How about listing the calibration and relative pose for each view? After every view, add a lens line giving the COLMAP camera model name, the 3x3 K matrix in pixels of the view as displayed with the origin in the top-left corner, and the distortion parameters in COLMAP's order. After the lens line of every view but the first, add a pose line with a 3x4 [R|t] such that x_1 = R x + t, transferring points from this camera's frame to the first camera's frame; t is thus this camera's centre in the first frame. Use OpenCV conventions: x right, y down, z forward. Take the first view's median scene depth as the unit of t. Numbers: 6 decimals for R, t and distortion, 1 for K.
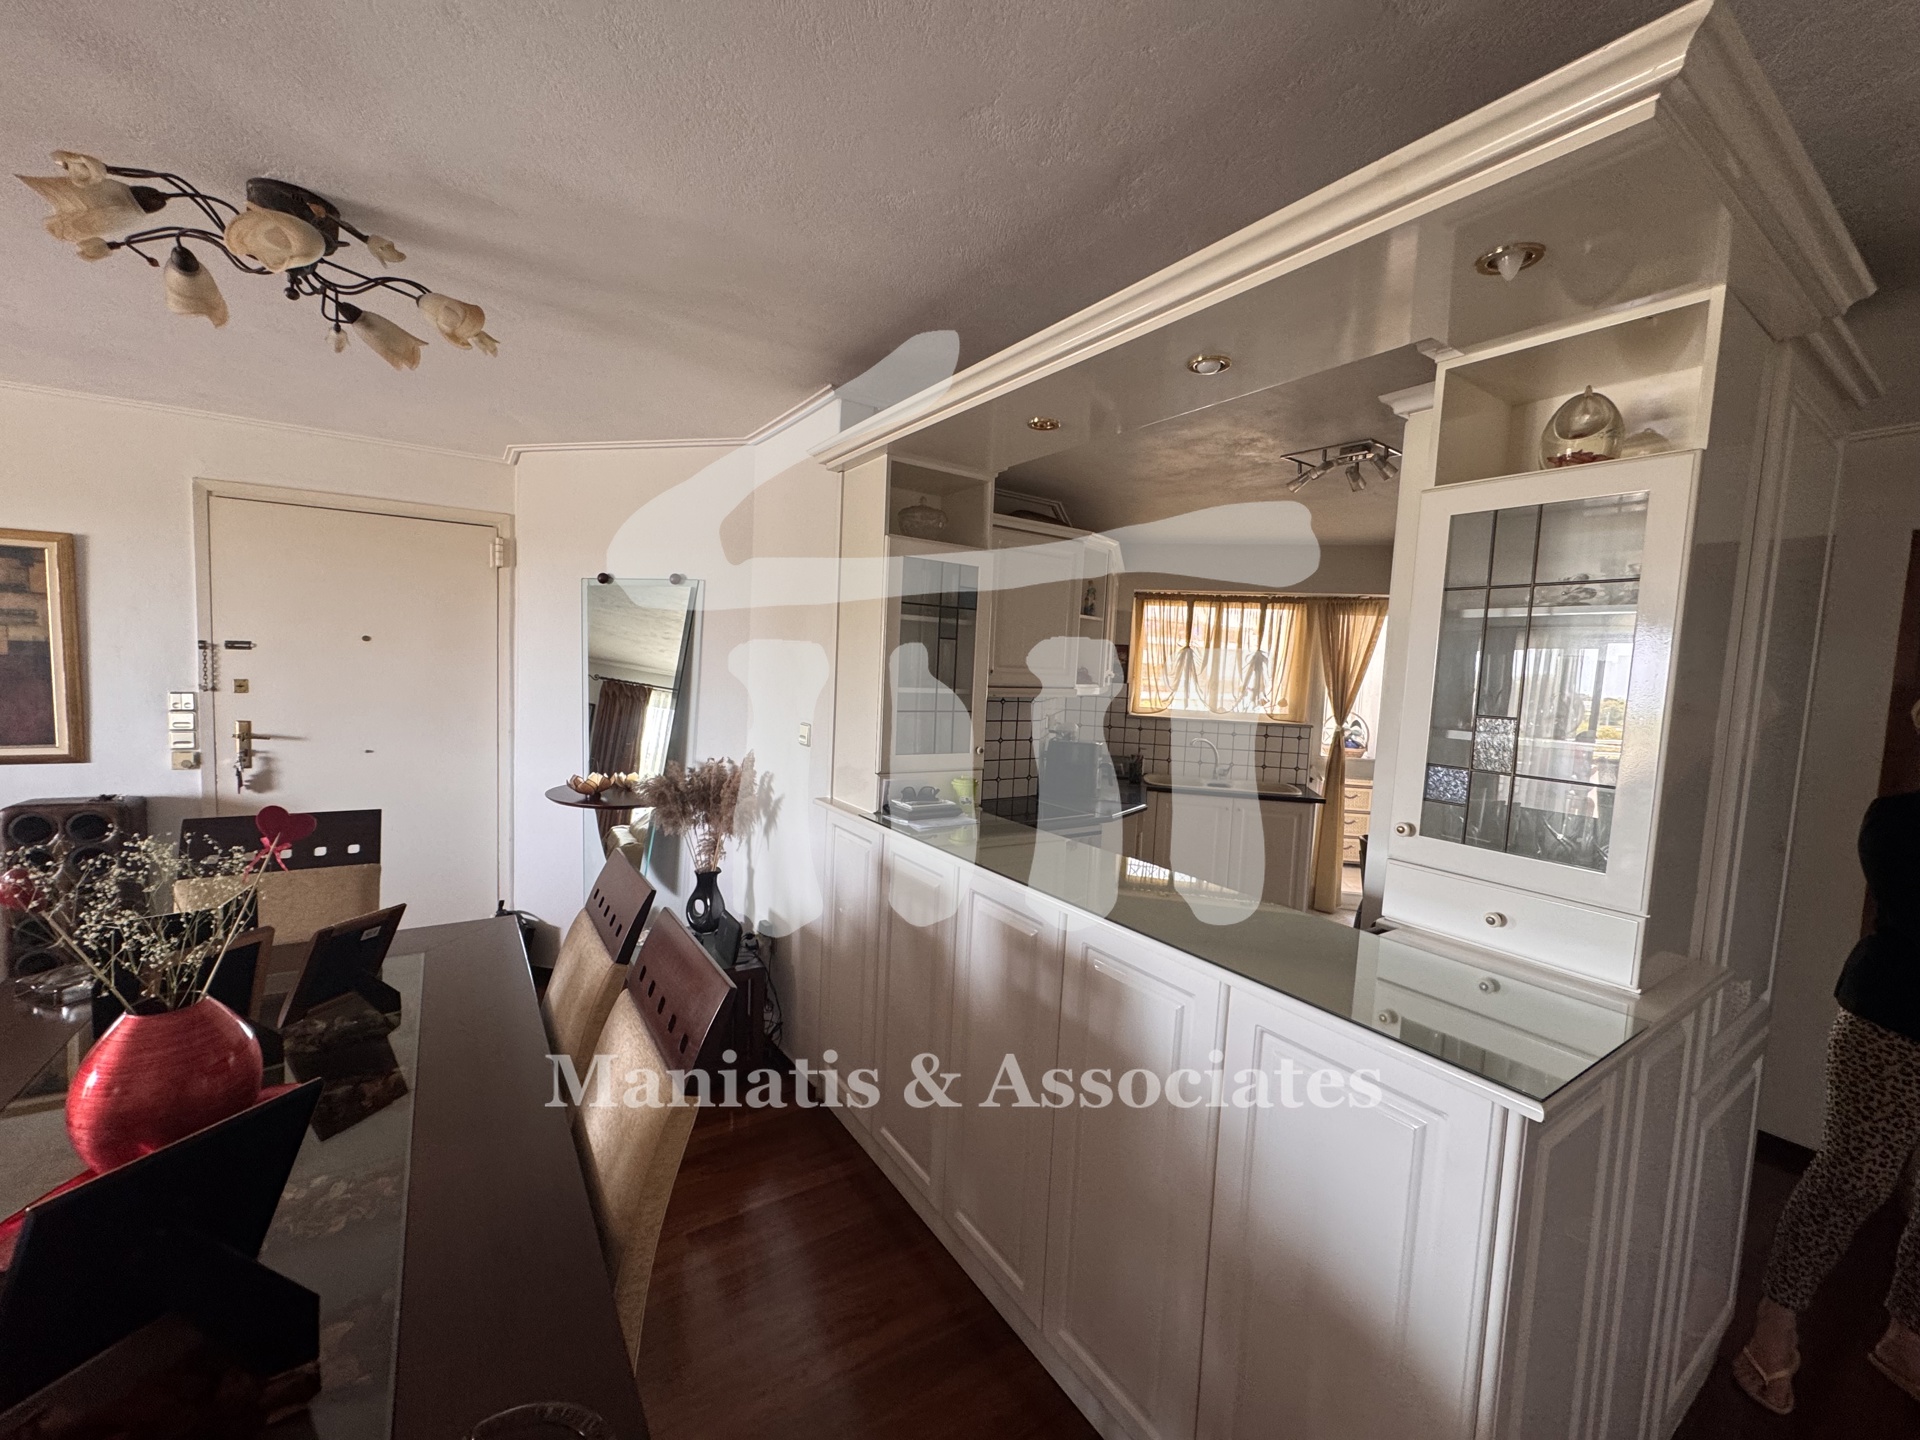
lens RADIAL K [[768.4, 0, 963.1], [0, 768.4, 720.4], [0, 0, 1]] dist [-0.003416, 0.000449]
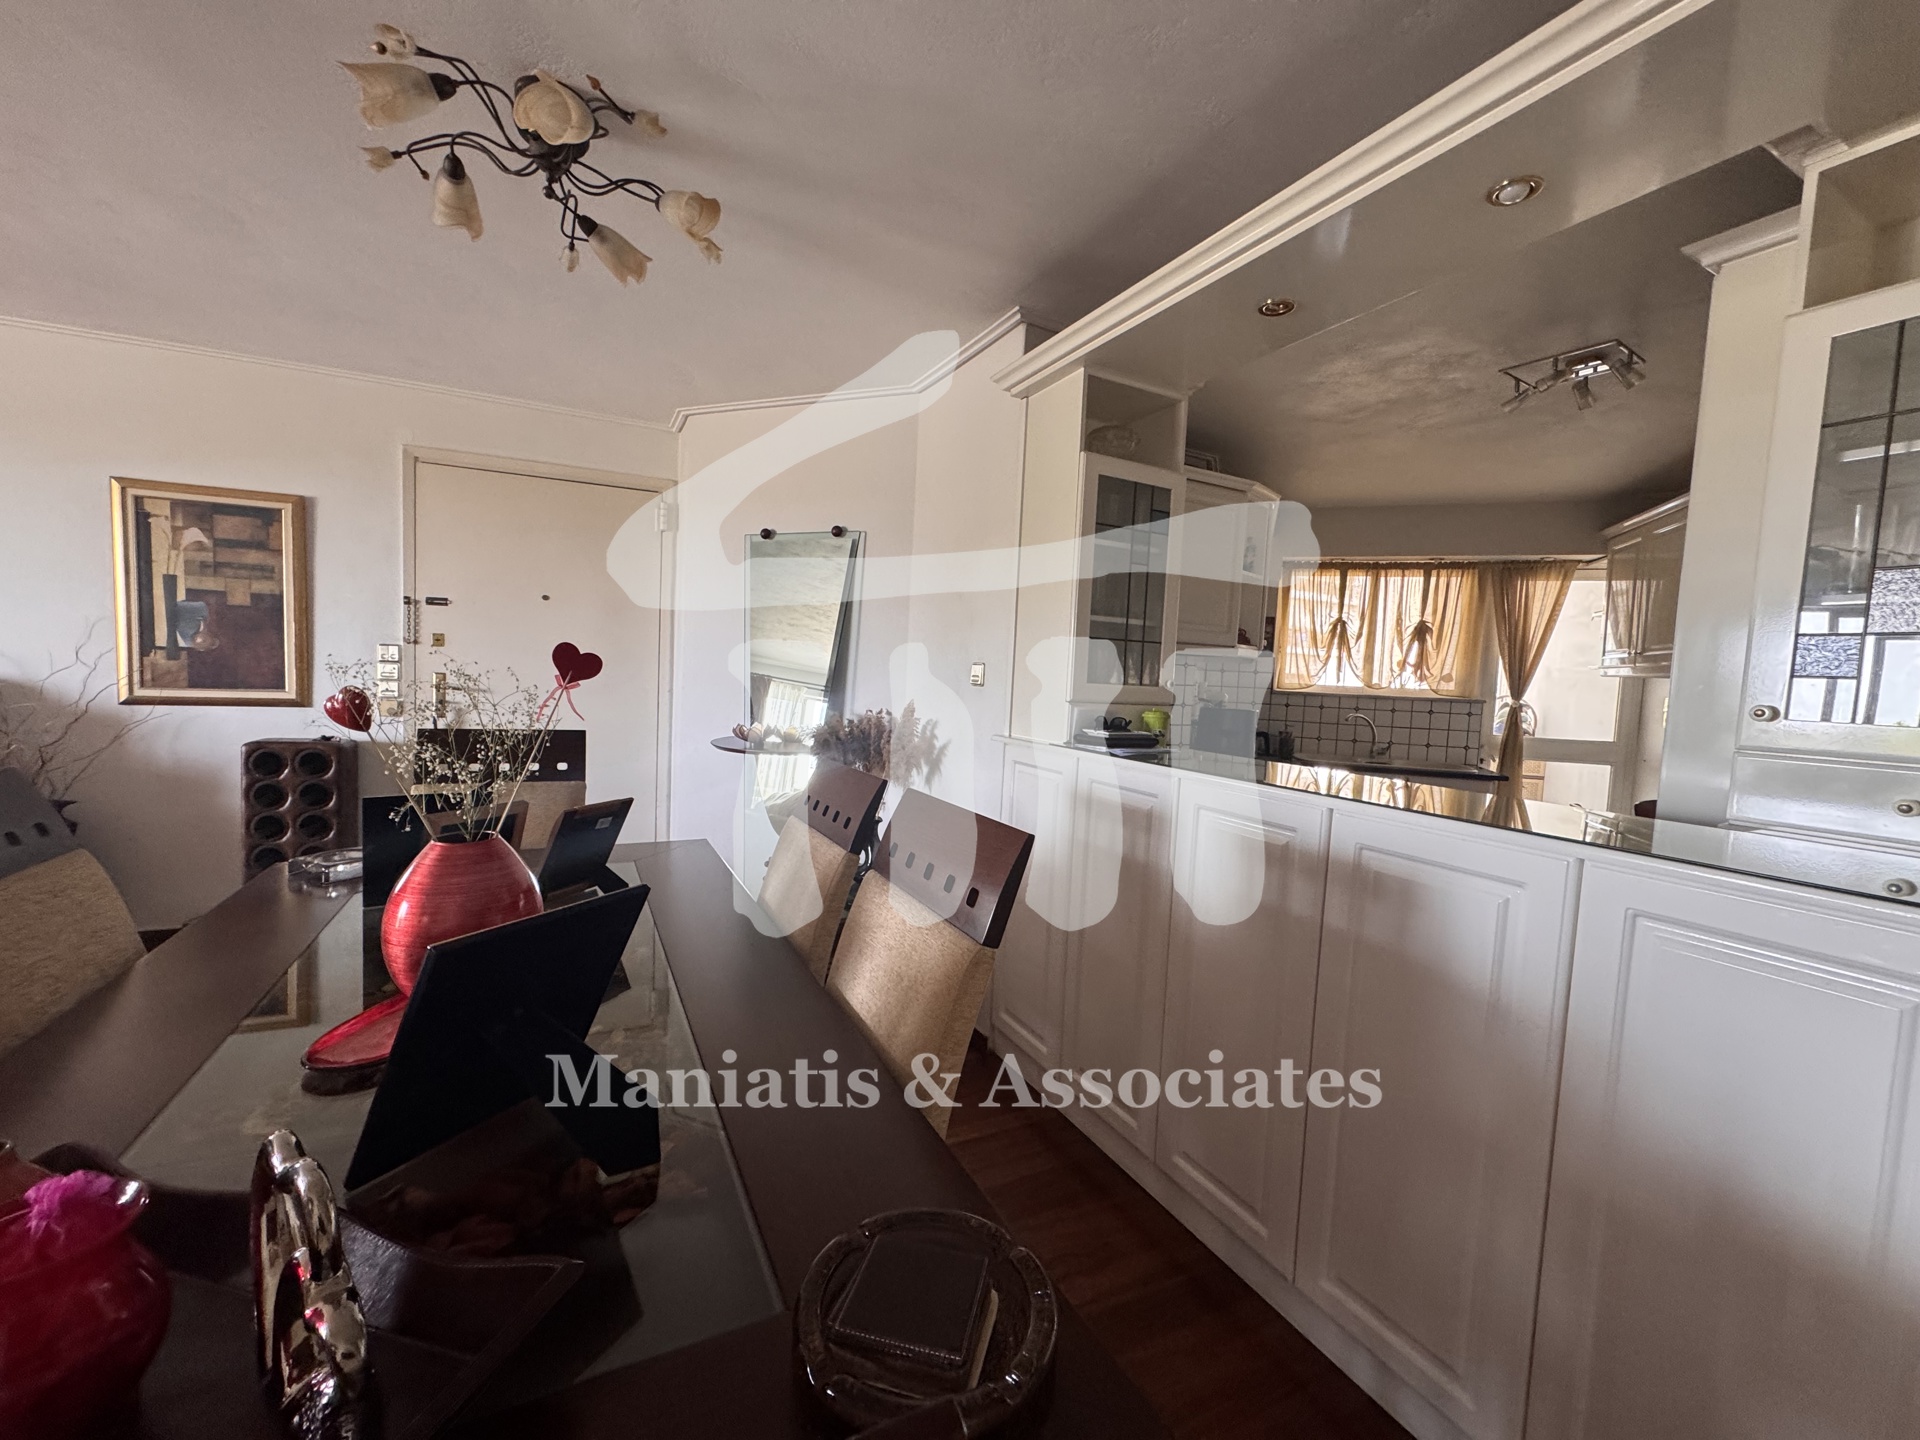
lens RADIAL K [[768.4, 0, 961.1], [0, 768.4, 720.7], [0, 0, 1]] dist [-0.003416, 0.000449]
pose [[0.993305, 0.007935, -0.115253, -0.116441], [-0.009719, 0.999841, -0.014919, 0.094535], [0.115116, 0.015939, 0.993224, 0.029330]]
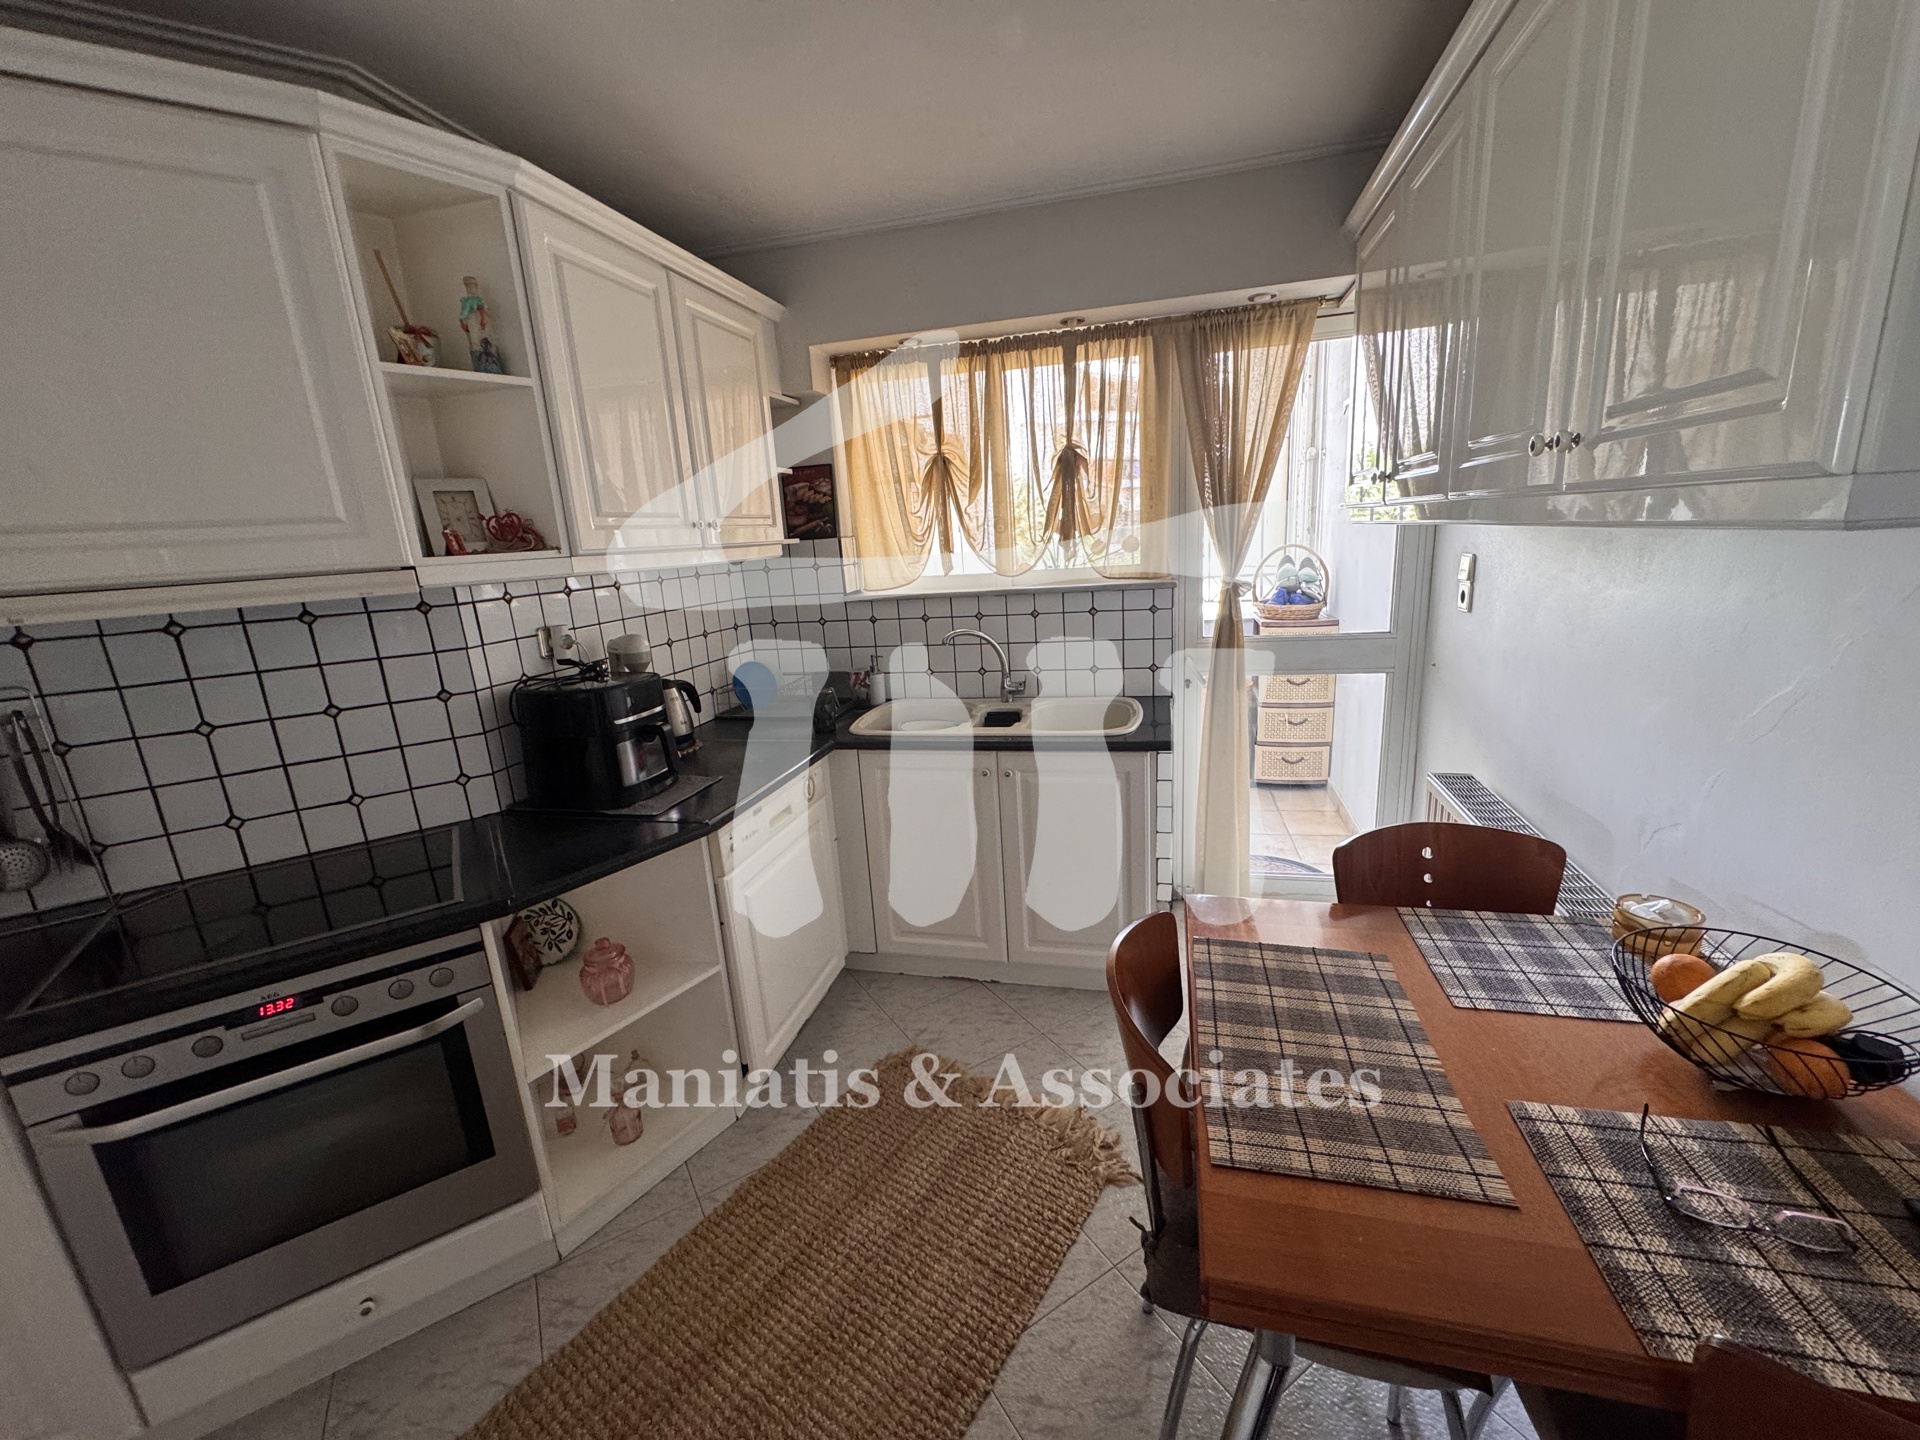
lens RADIAL K [[768.4, 0, 969.3], [0, 768.4, 723.2], [0, 0, 1]] dist [-0.003416, 0.000449]
pose [[0.994661, -0.098621, -0.030389, 0.606264], [0.102313, 0.980879, 0.165553, -0.001404], [0.013481, -0.167778, 0.985733, 0.885695]]
